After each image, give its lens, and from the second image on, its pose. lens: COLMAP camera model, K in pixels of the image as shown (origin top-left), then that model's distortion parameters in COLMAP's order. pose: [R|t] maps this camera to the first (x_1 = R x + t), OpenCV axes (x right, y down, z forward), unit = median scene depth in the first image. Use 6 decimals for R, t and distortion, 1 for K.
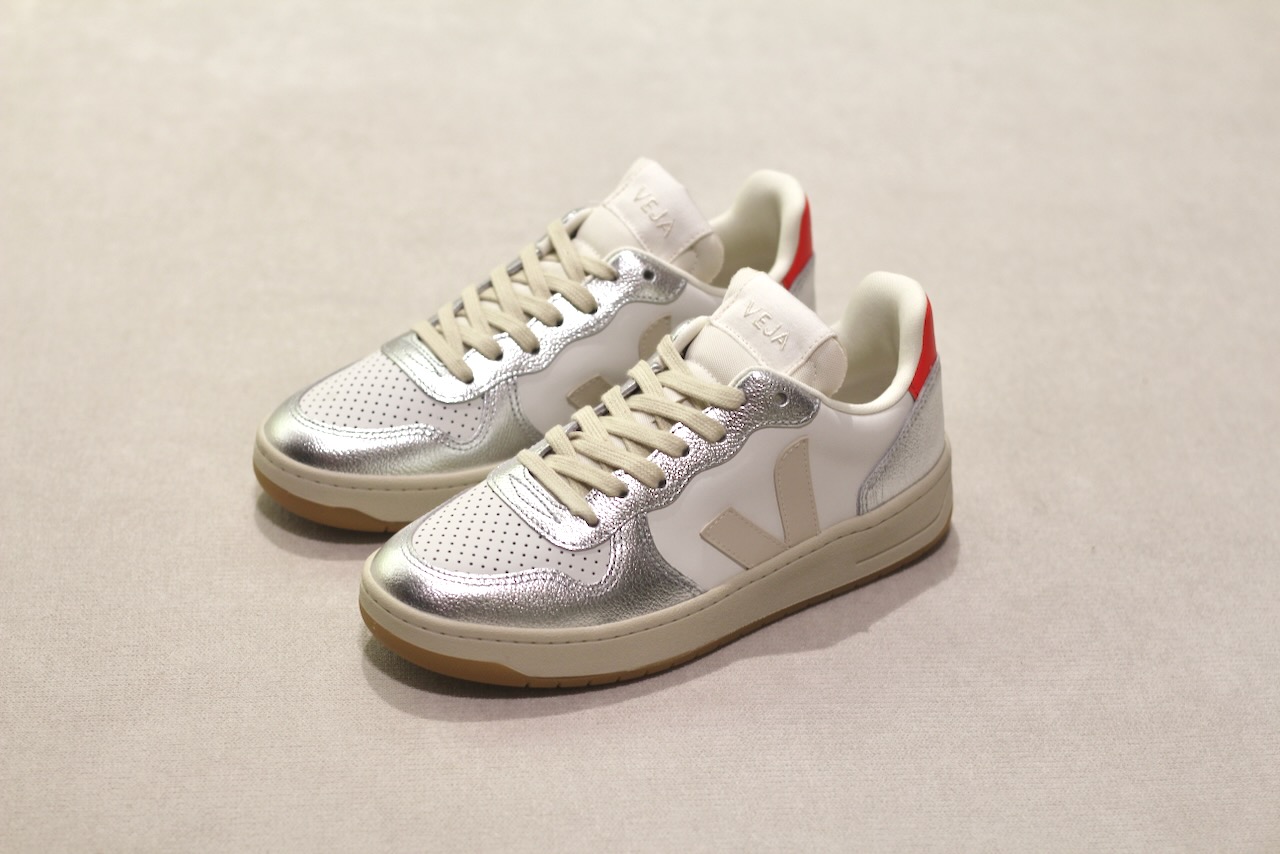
lens RADIAL K [[3095.4, 0, 640.5], [0, 3095.4, 430.0], [0, 0, 1]] dist [-0.040375, 0.000000]
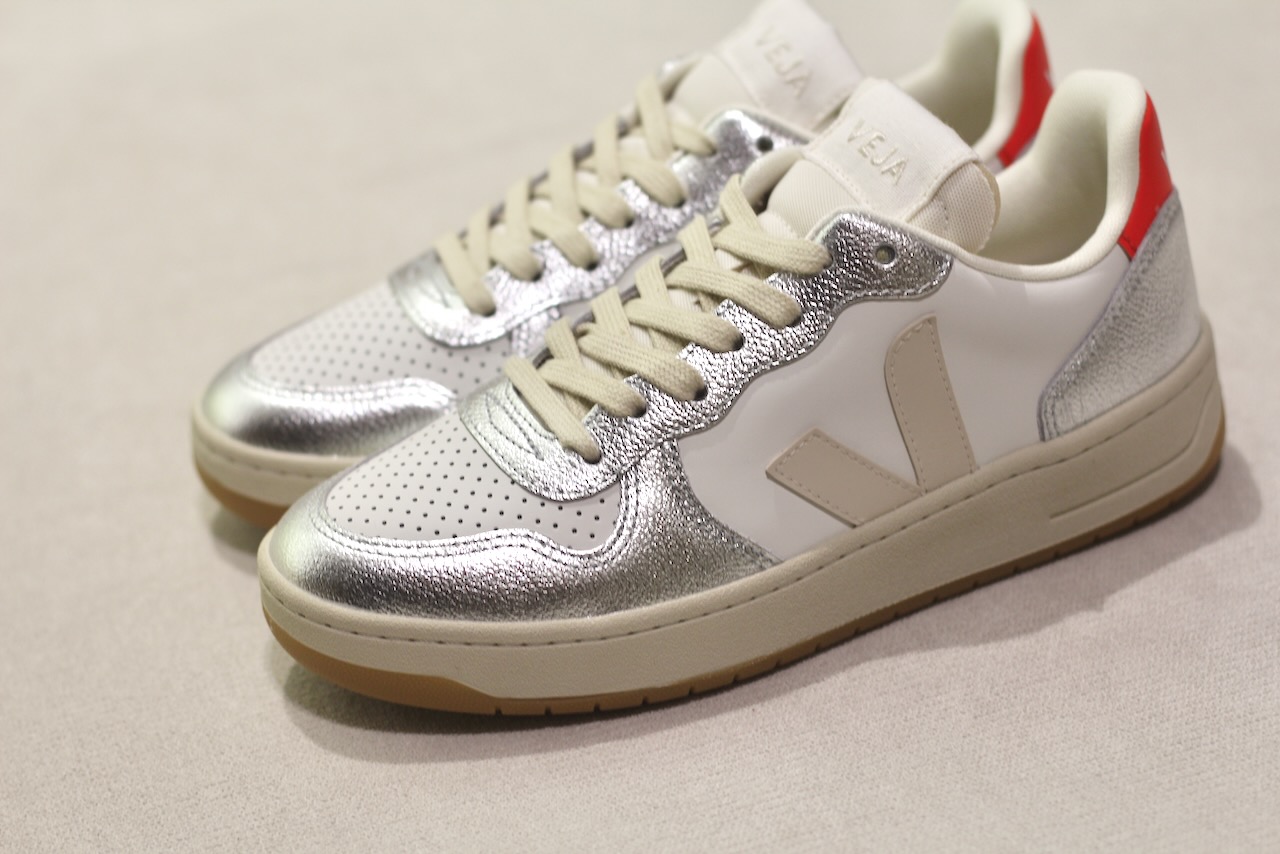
lens RADIAL K [[3095.4, 0, 640.1], [0, 3095.4, 423.4], [0, 0, 1]] dist [-0.040375, 0.000000]
pose [[0.971036, -0.040037, -0.235555, 0.143154], [0.031370, 0.998690, -0.040428, 0.048077], [0.236865, 0.031868, 0.971020, 0.367058]]
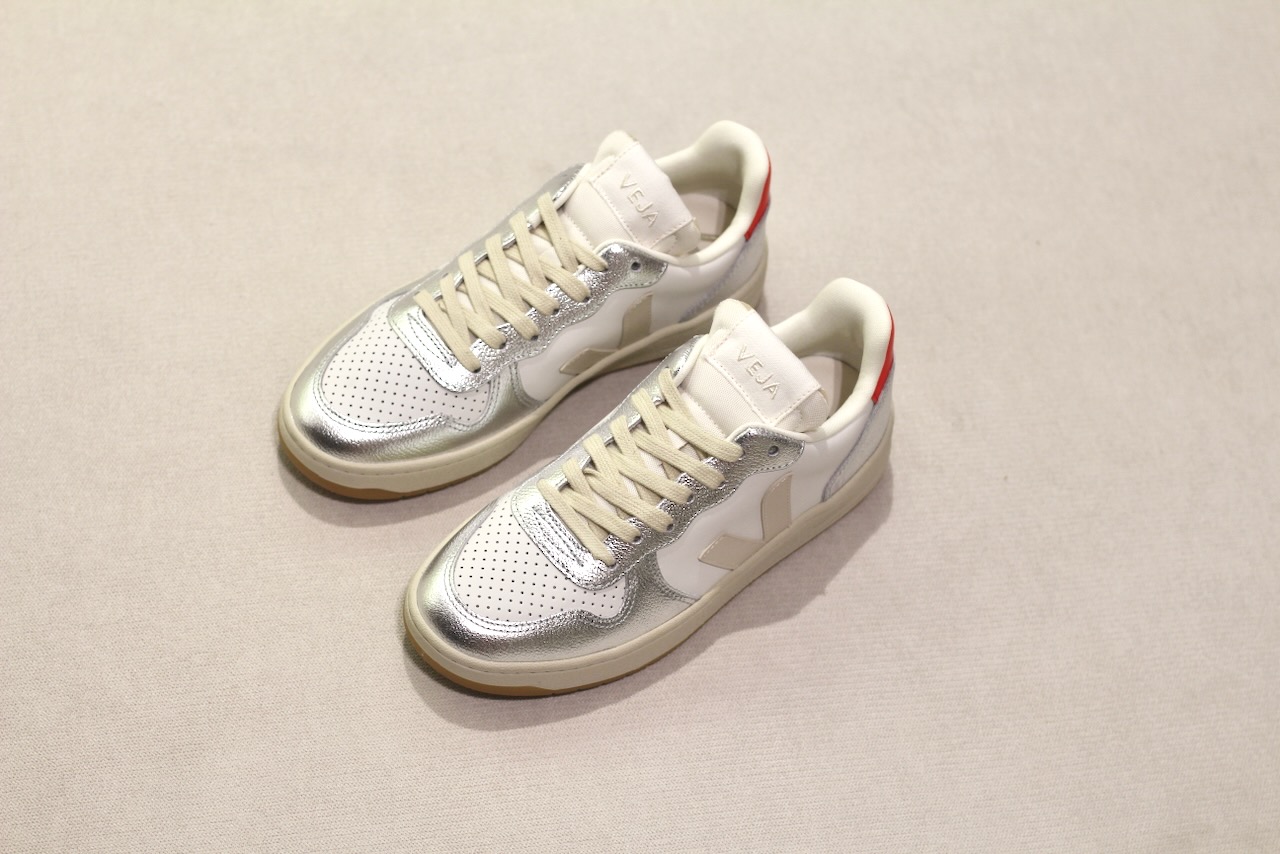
lens RADIAL K [[3095.4, 0, 639.1], [0, 3095.4, 426.1], [0, 0, 1]] dist [-0.040375, 0.000000]
pose [[0.989716, -0.022961, 0.141194, -0.163098], [-0.038490, 0.907888, 0.417442, -0.488010], [-0.137773, -0.418584, 0.897667, -0.016583]]
